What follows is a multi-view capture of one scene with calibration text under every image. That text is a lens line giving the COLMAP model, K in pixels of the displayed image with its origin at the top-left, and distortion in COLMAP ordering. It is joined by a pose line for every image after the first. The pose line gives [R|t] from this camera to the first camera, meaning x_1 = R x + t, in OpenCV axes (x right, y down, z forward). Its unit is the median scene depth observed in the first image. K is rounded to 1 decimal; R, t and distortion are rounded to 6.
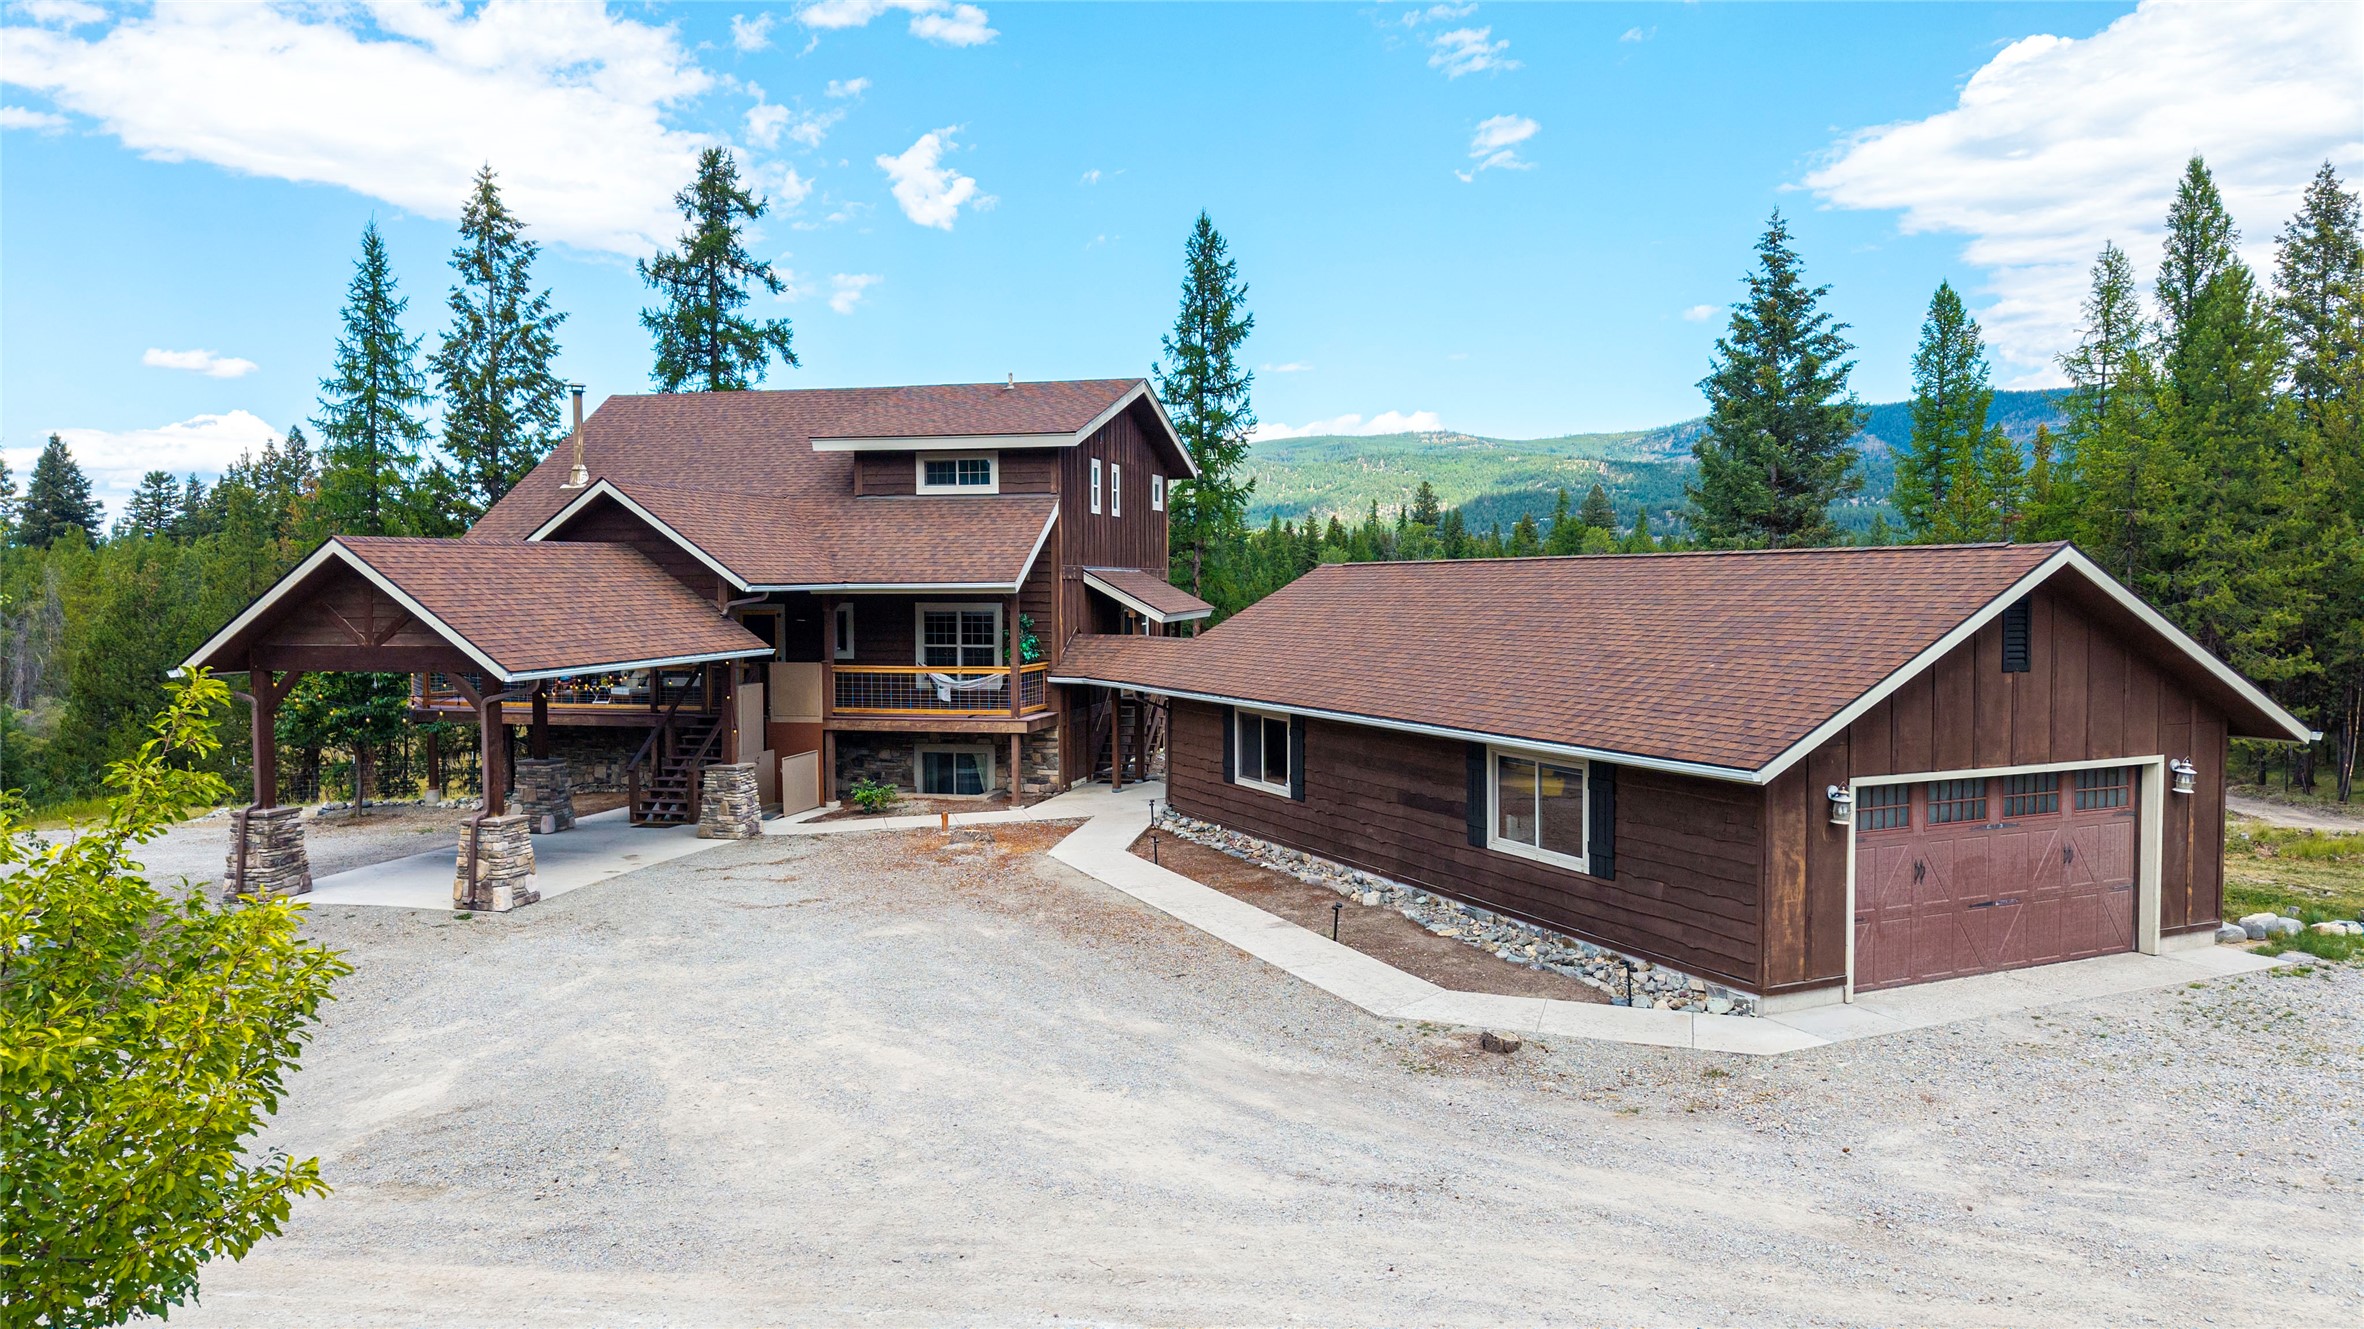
lens RADIAL K [[1719.3, 0, 1182.0], [0, 1719.3, 664.5], [0, 0, 1]] dist [0.016478, -0.024129]
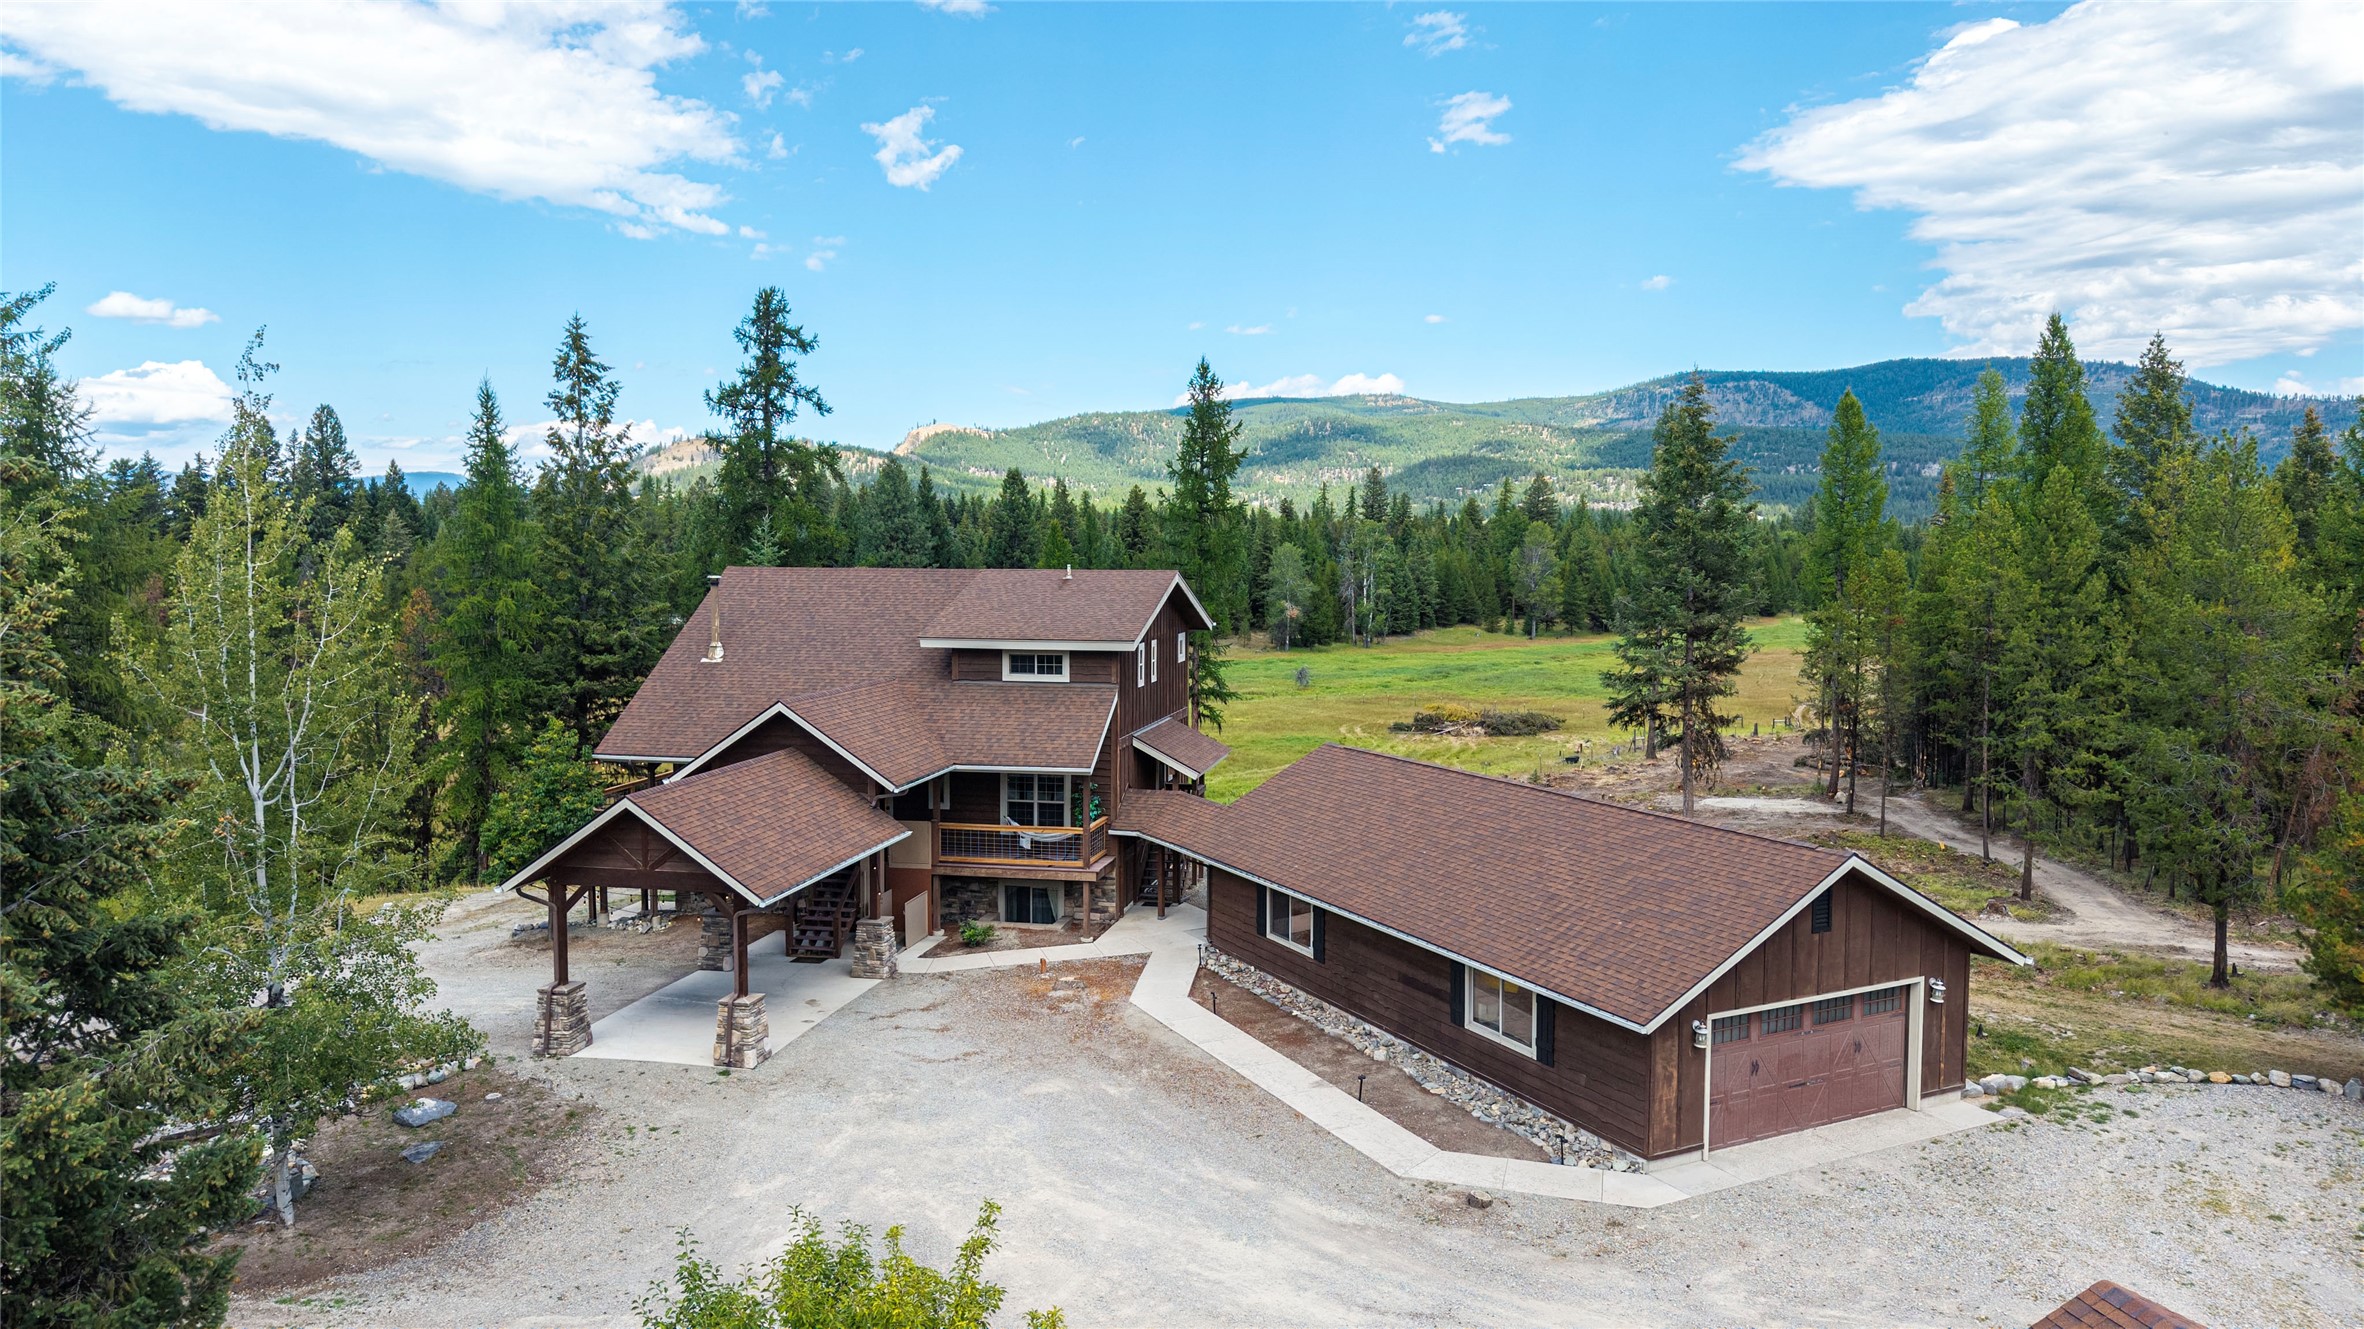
lens RADIAL K [[1745.2, 0, 1182.0], [0, 1745.2, 664.5], [0, 0, 1]] dist [0.001537, -0.000997]
pose [[0.999368, 0.002191, 0.035489, -0.111623], [-0.003353, 0.999459, 0.032705, -0.249669], [-0.035398, -0.032803, 0.998835, -0.436621]]
